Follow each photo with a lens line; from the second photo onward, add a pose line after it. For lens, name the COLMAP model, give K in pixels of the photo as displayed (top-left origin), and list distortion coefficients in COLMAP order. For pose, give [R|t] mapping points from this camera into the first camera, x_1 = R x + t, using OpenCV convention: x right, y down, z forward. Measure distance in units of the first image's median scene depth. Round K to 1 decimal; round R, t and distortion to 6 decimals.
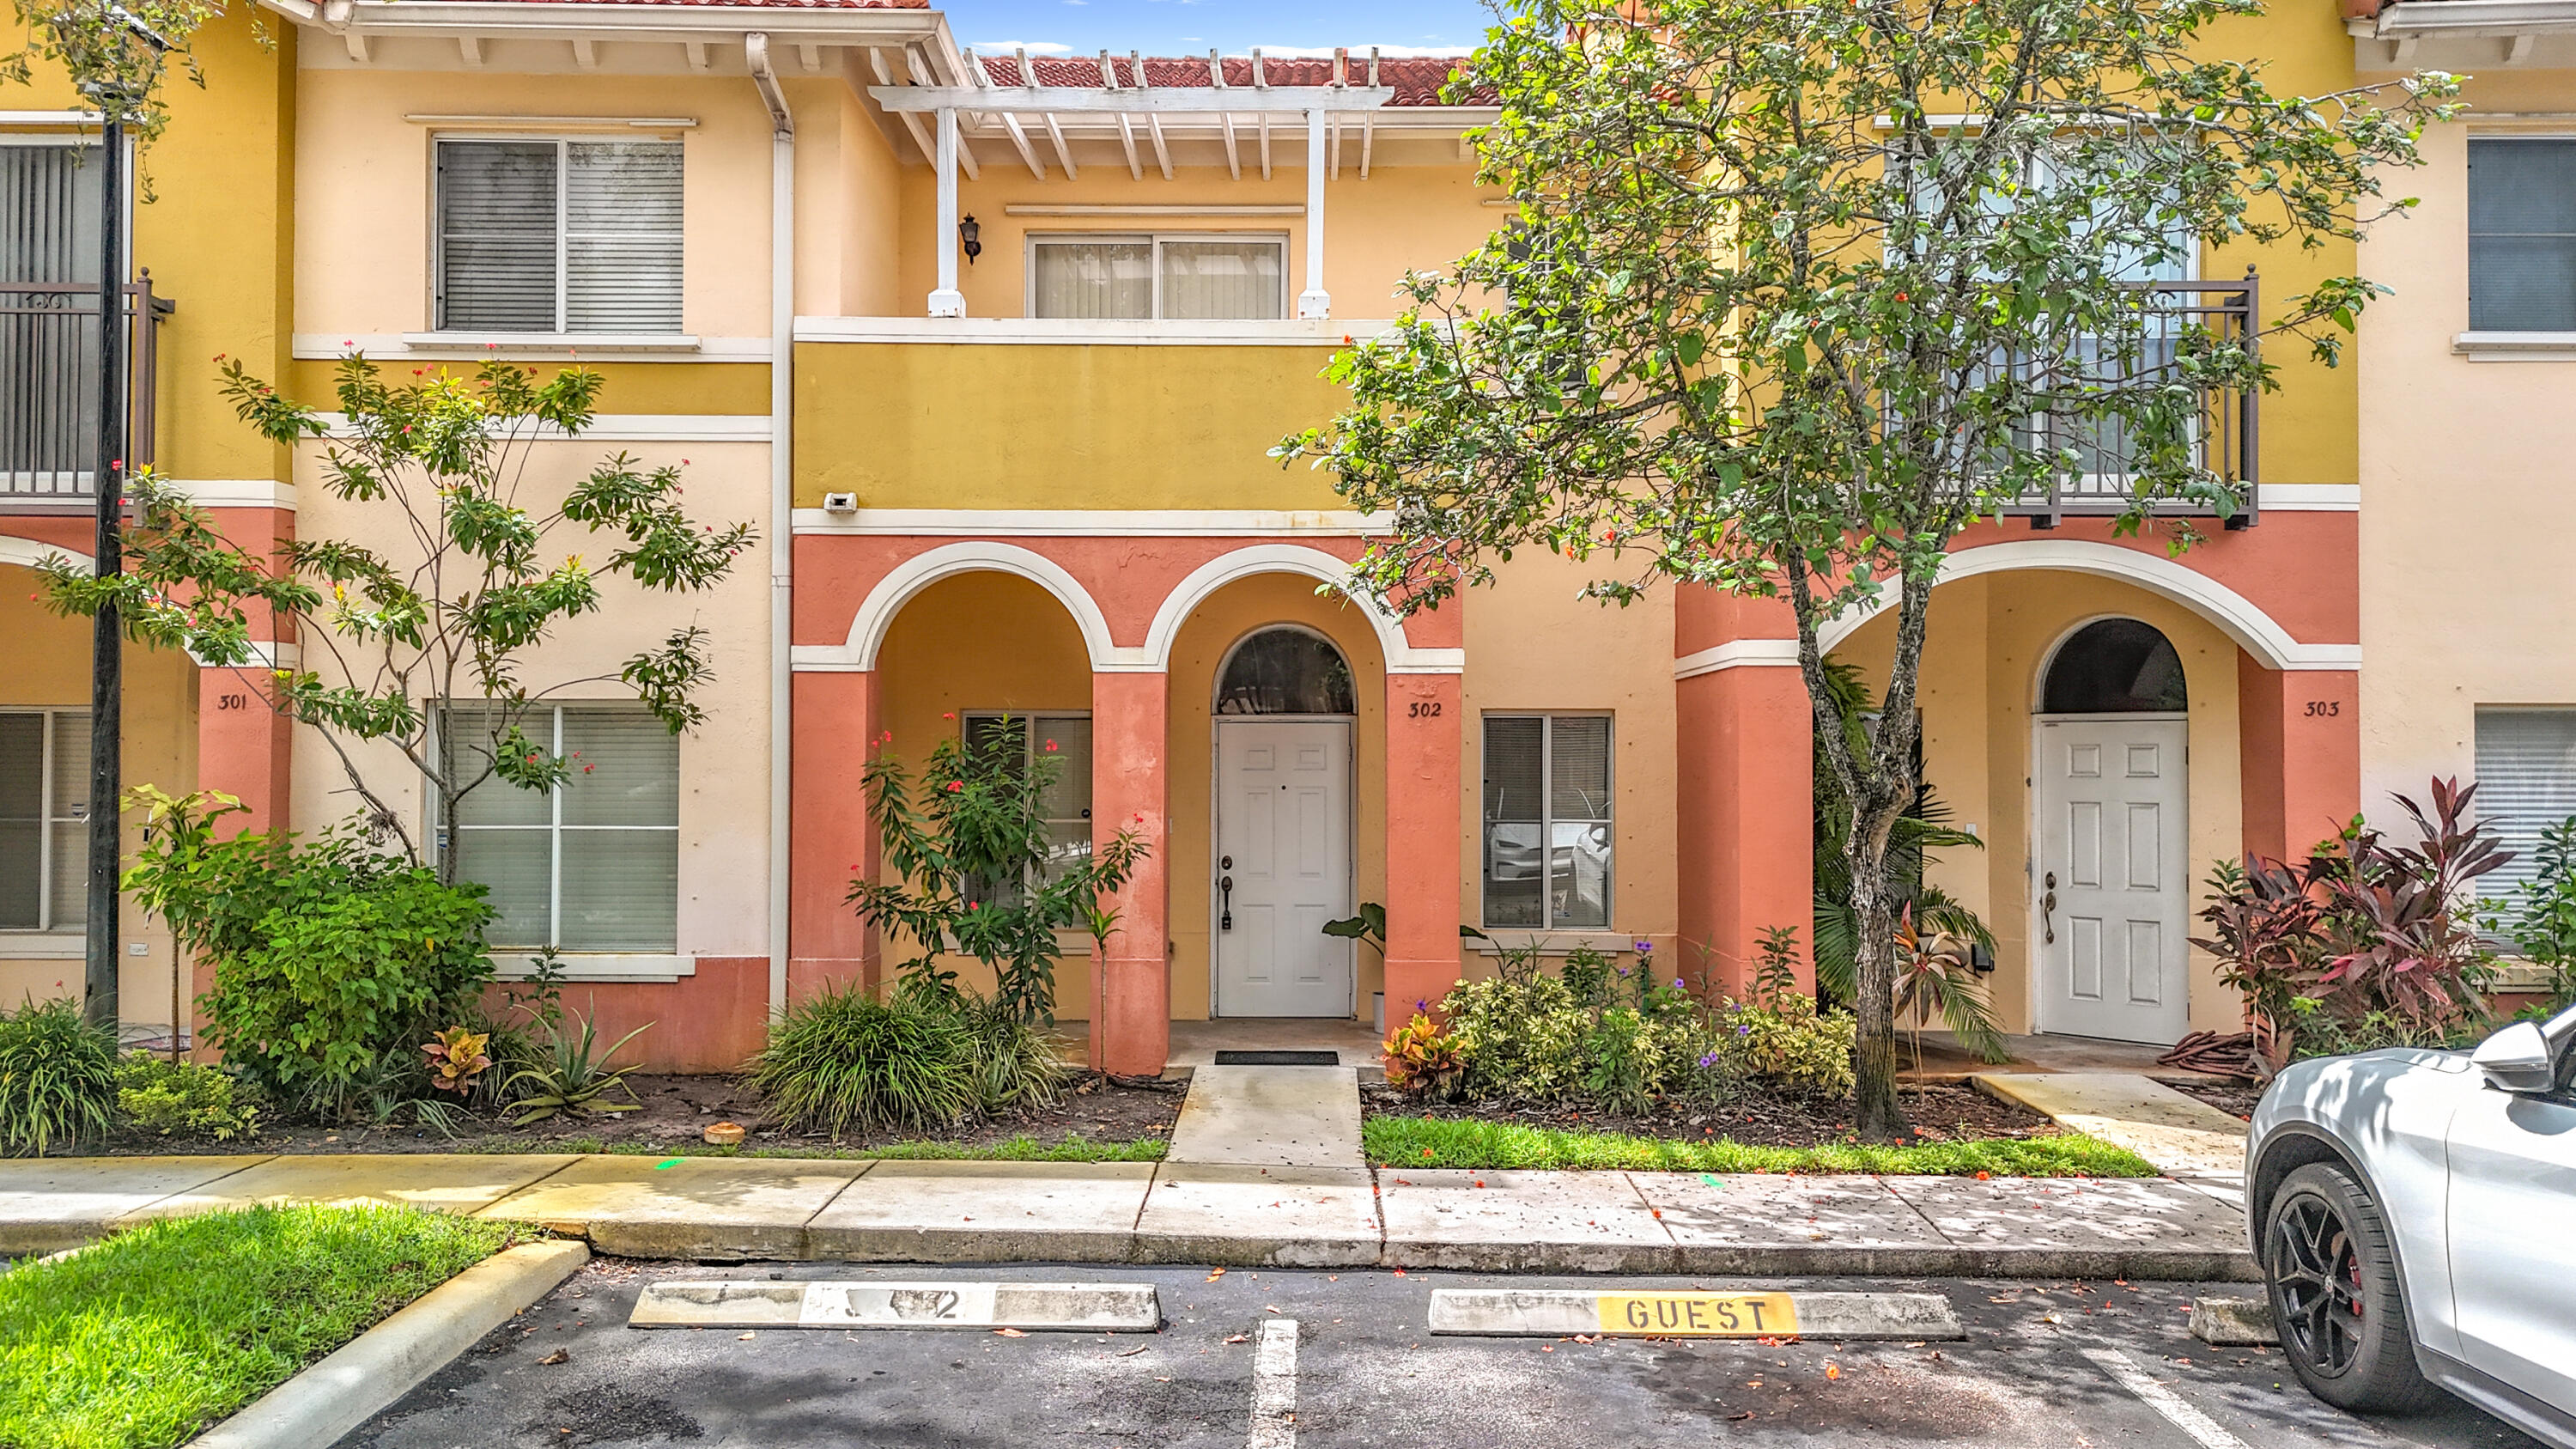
lens RADIAL K [[1857.6, 0, 1280.5], [0, 1857.6, 728.1], [0, 0, 1]] dist [0.018723, -0.018996]
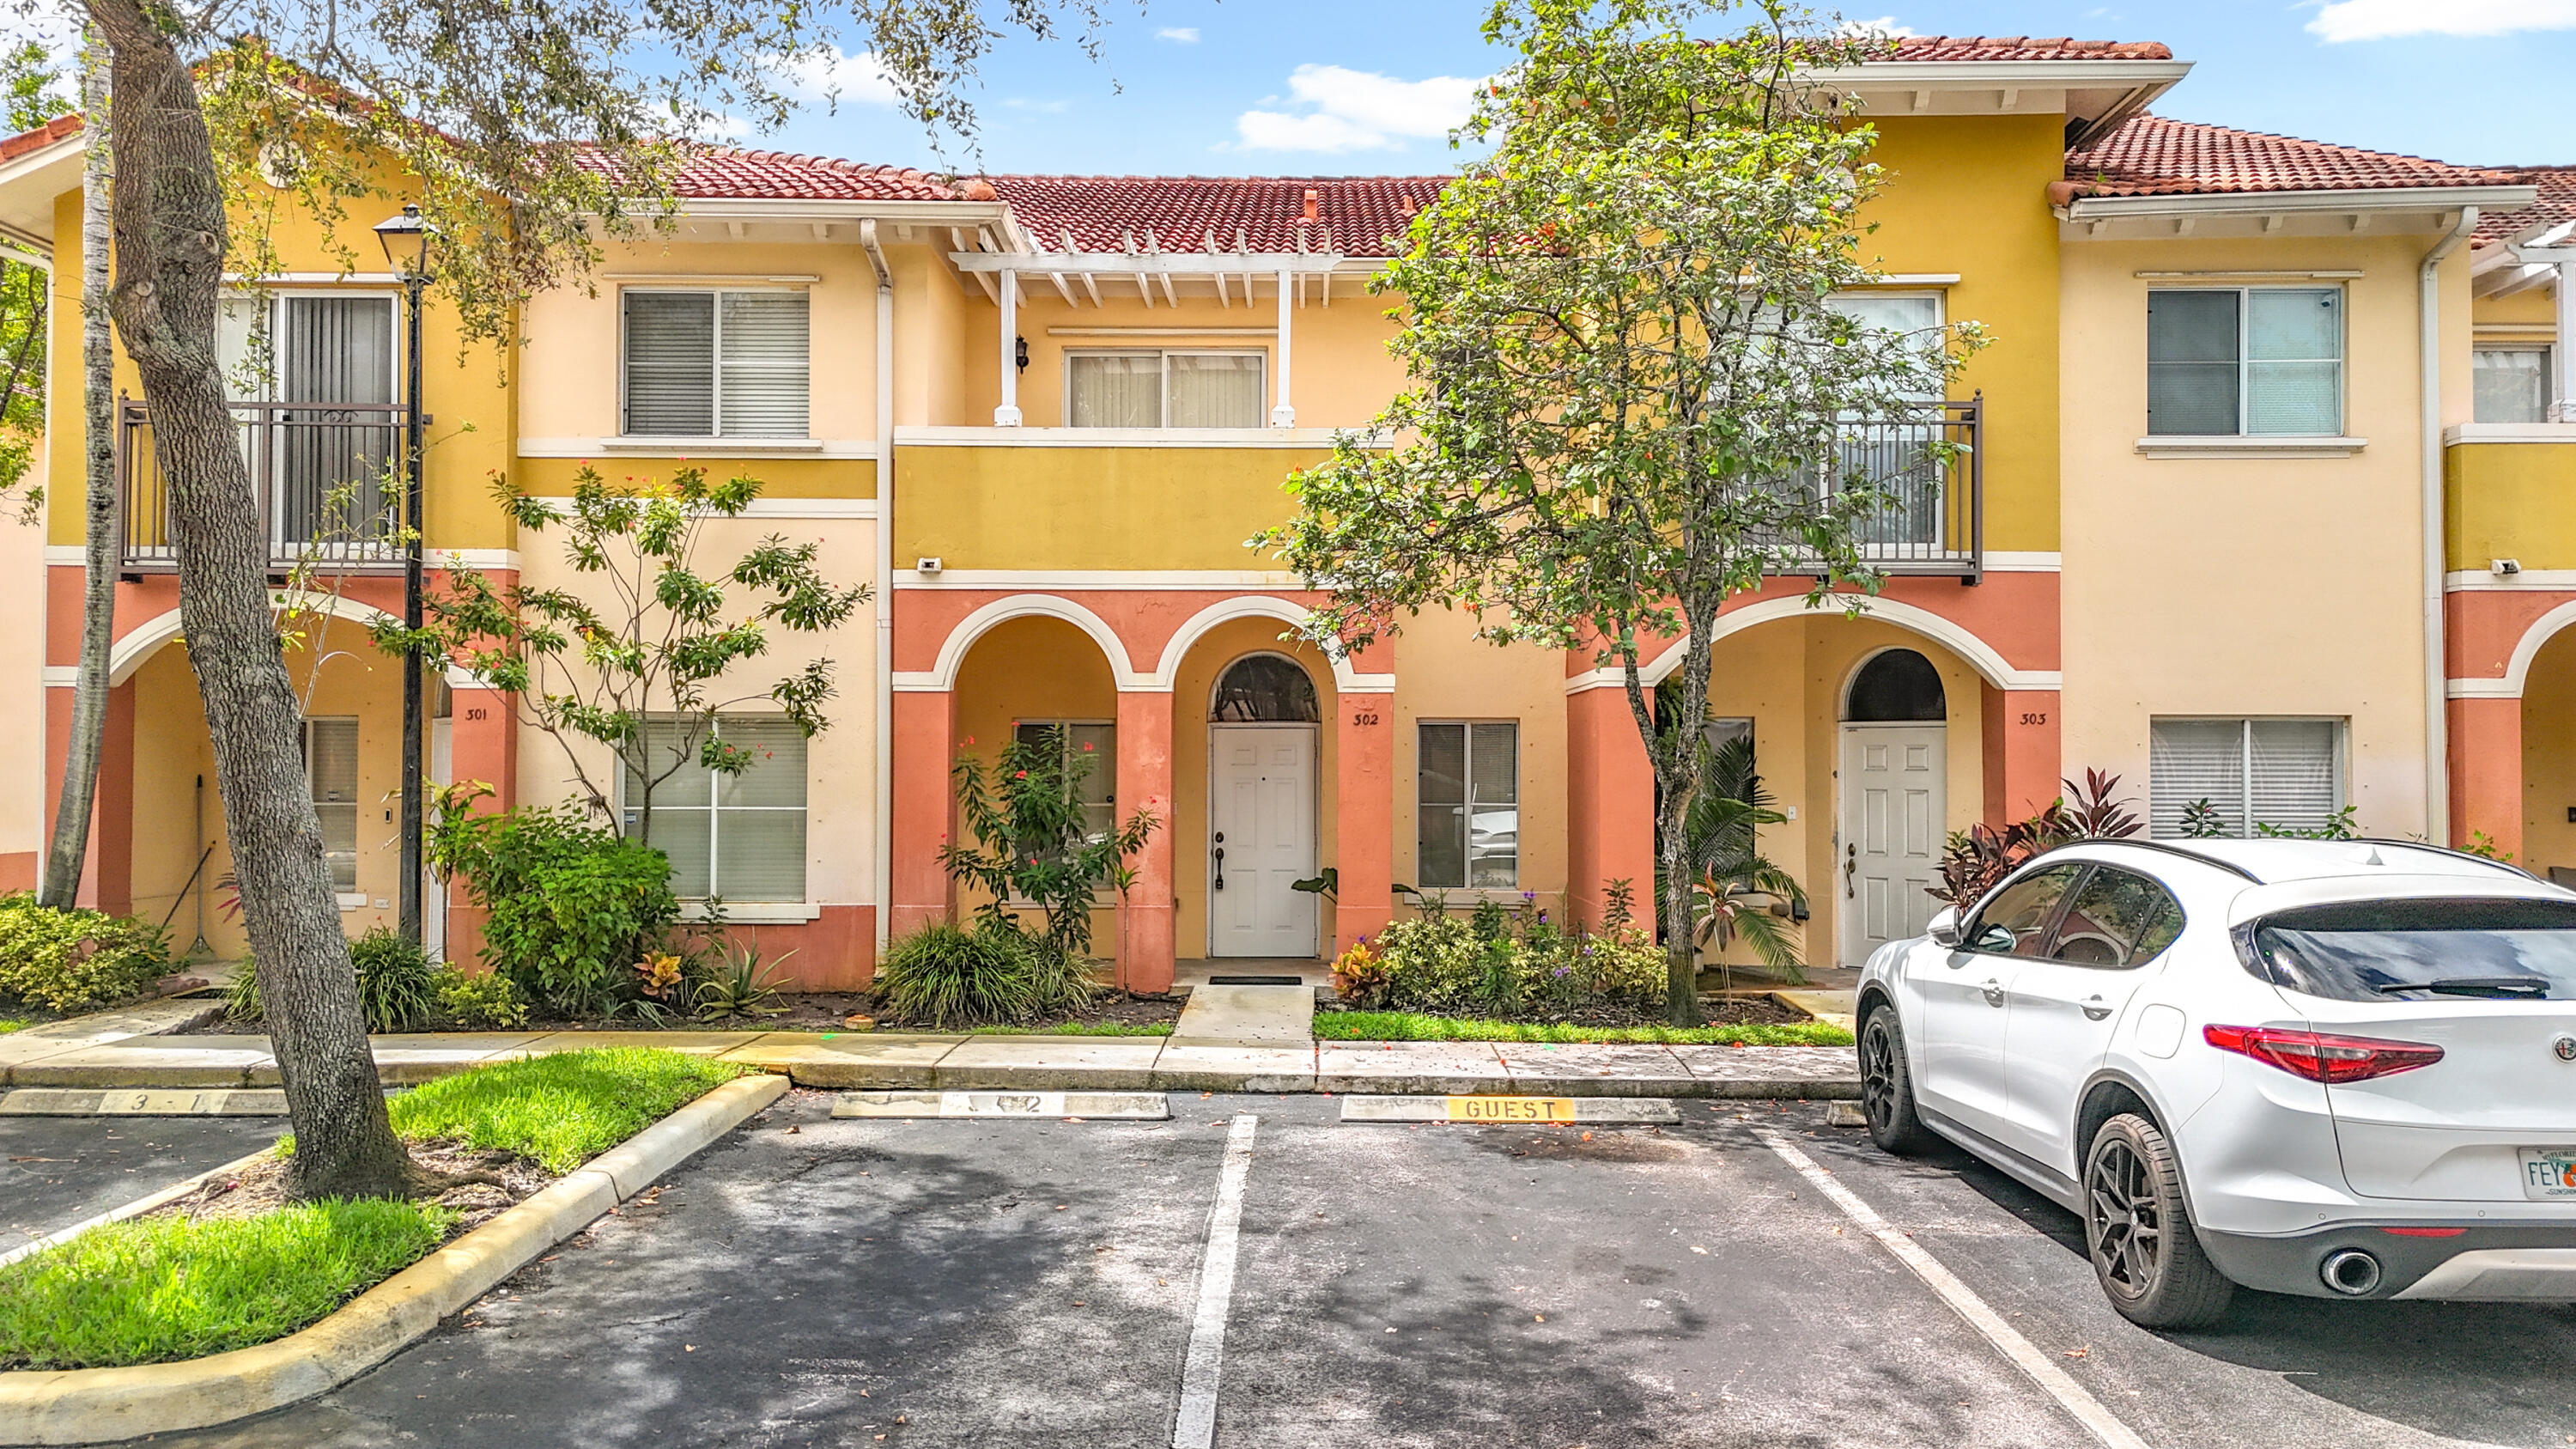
lens RADIAL K [[1857.6, 0, 1294.2], [0, 1857.6, 719.3], [0, 0, 1]] dist [0.018723, -0.018996]
pose [[0.999987, -0.000312, 0.005069, 0.020589], [0.000330, 0.999993, -0.003687, -0.005579], [-0.005068, 0.003688, 0.999980, -0.358431]]
